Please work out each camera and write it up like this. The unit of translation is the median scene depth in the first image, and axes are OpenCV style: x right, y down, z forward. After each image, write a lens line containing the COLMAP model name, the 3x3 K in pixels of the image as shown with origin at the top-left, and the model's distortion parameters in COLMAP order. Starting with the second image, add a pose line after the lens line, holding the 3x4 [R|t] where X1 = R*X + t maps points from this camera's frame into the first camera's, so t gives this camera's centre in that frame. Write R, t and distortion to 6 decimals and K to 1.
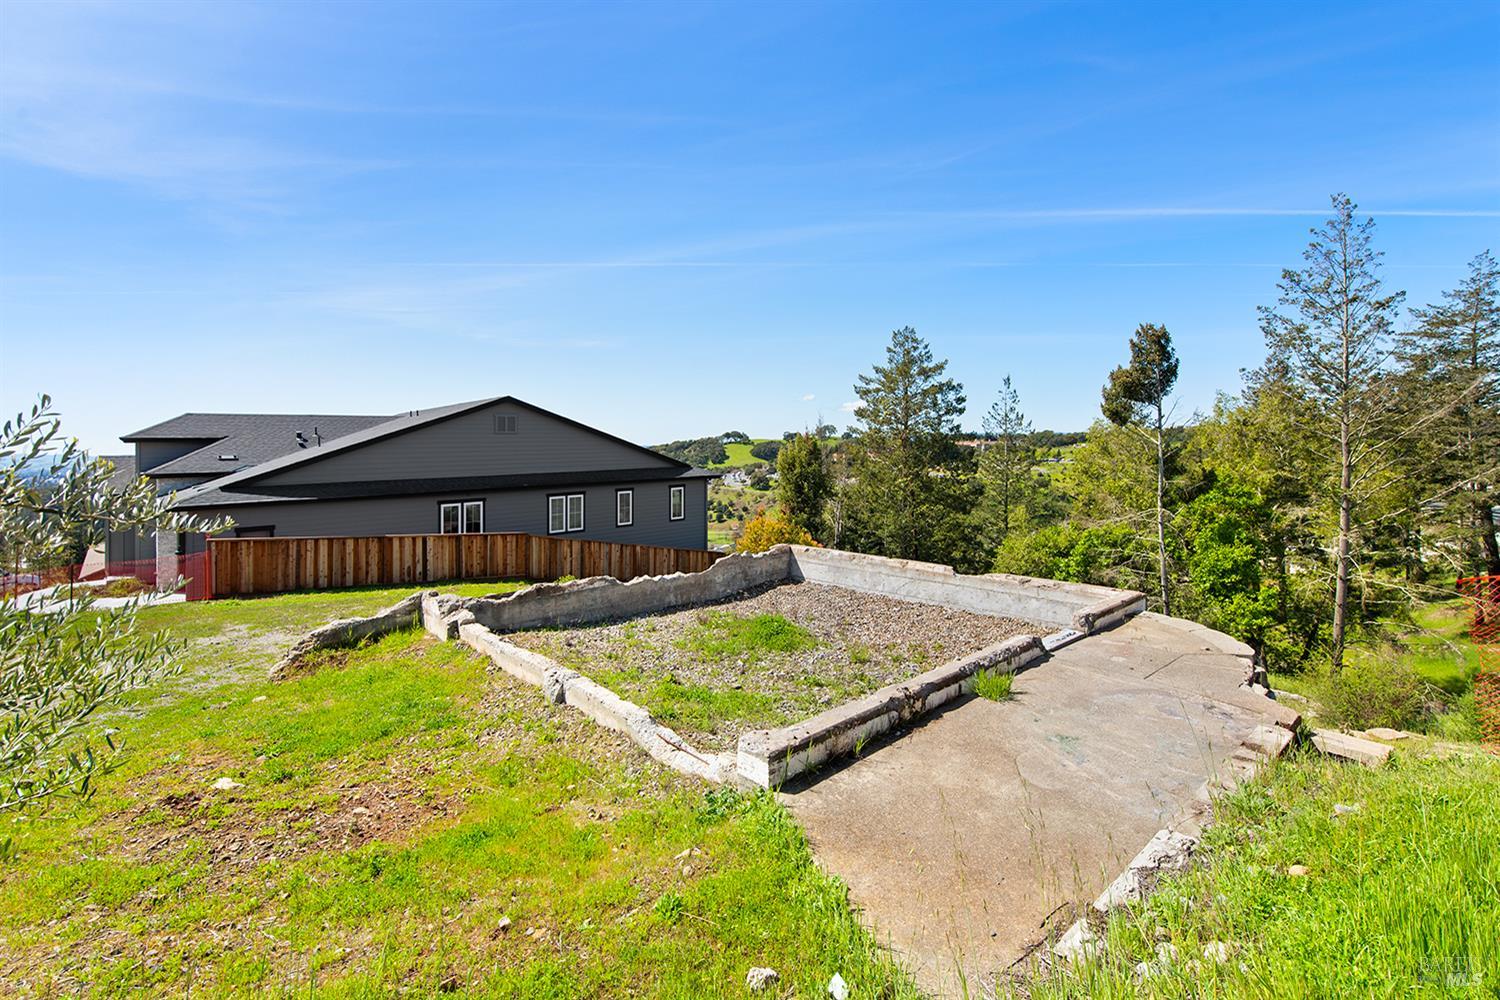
lens RADIAL K [[741.0, 0, 786.2], [0, 741.0, 454.6], [0, 0, 1]] dist [0.015931, 0.000463]
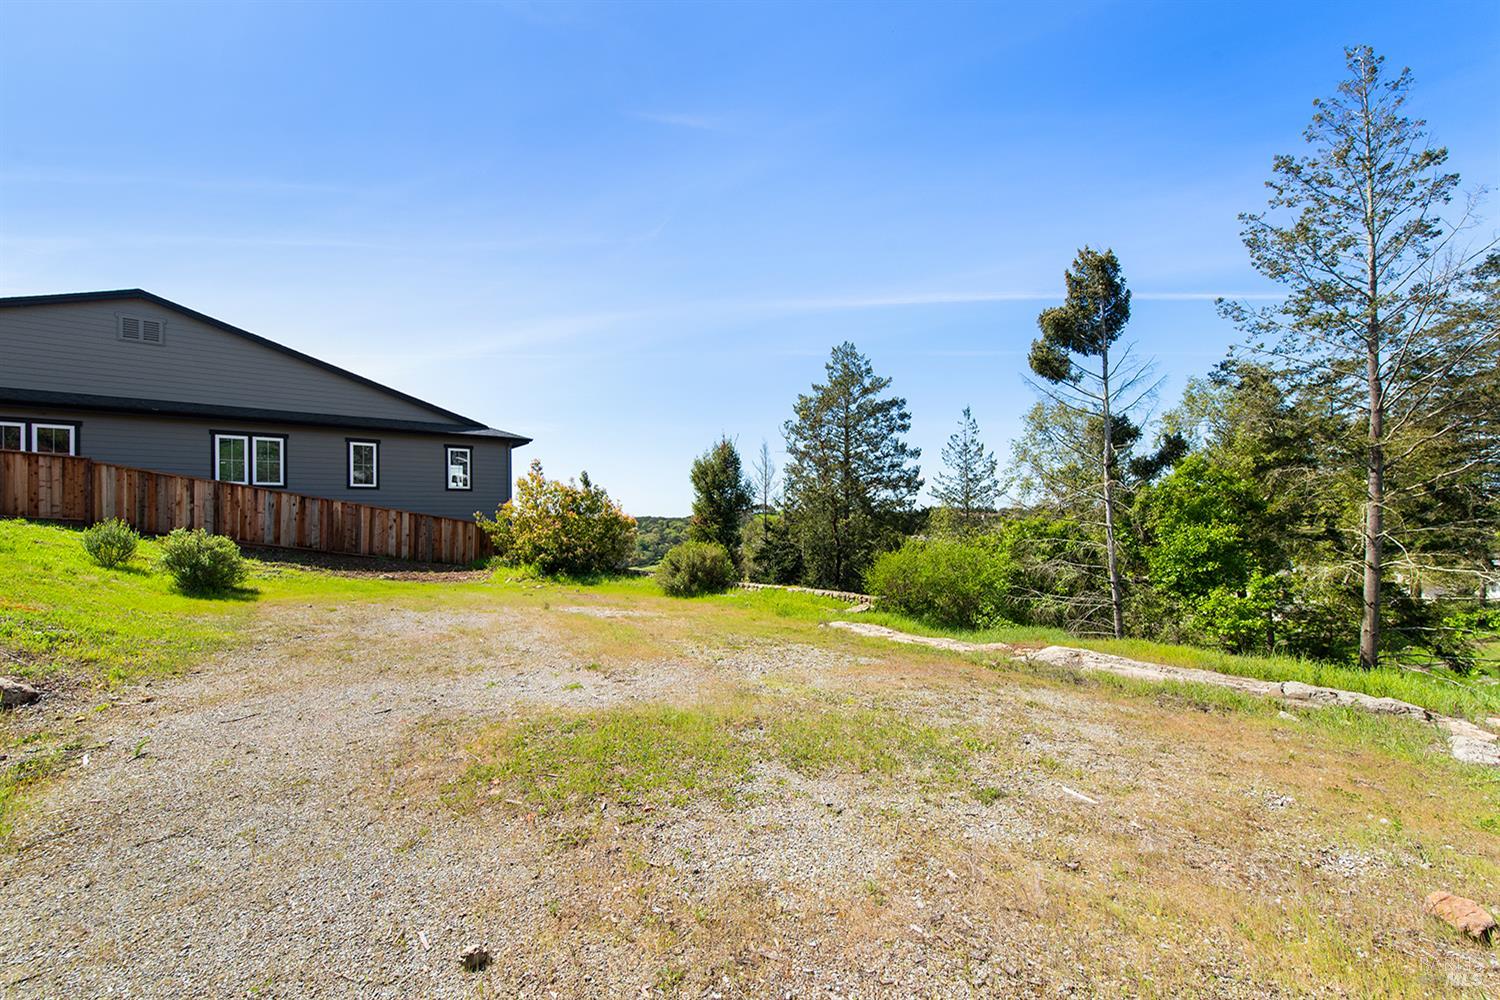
lens RADIAL K [[595.3, 0, 764.9], [0, 595.3, 526.1], [0, 0, 1]] dist [0.012428, -0.000550]
pose [[0.994838, -0.010777, -0.100906, 0.208229], [0.009627, 0.999883, -0.011883, 0.118496], [0.101022, 0.010850, 0.994825, 0.342961]]
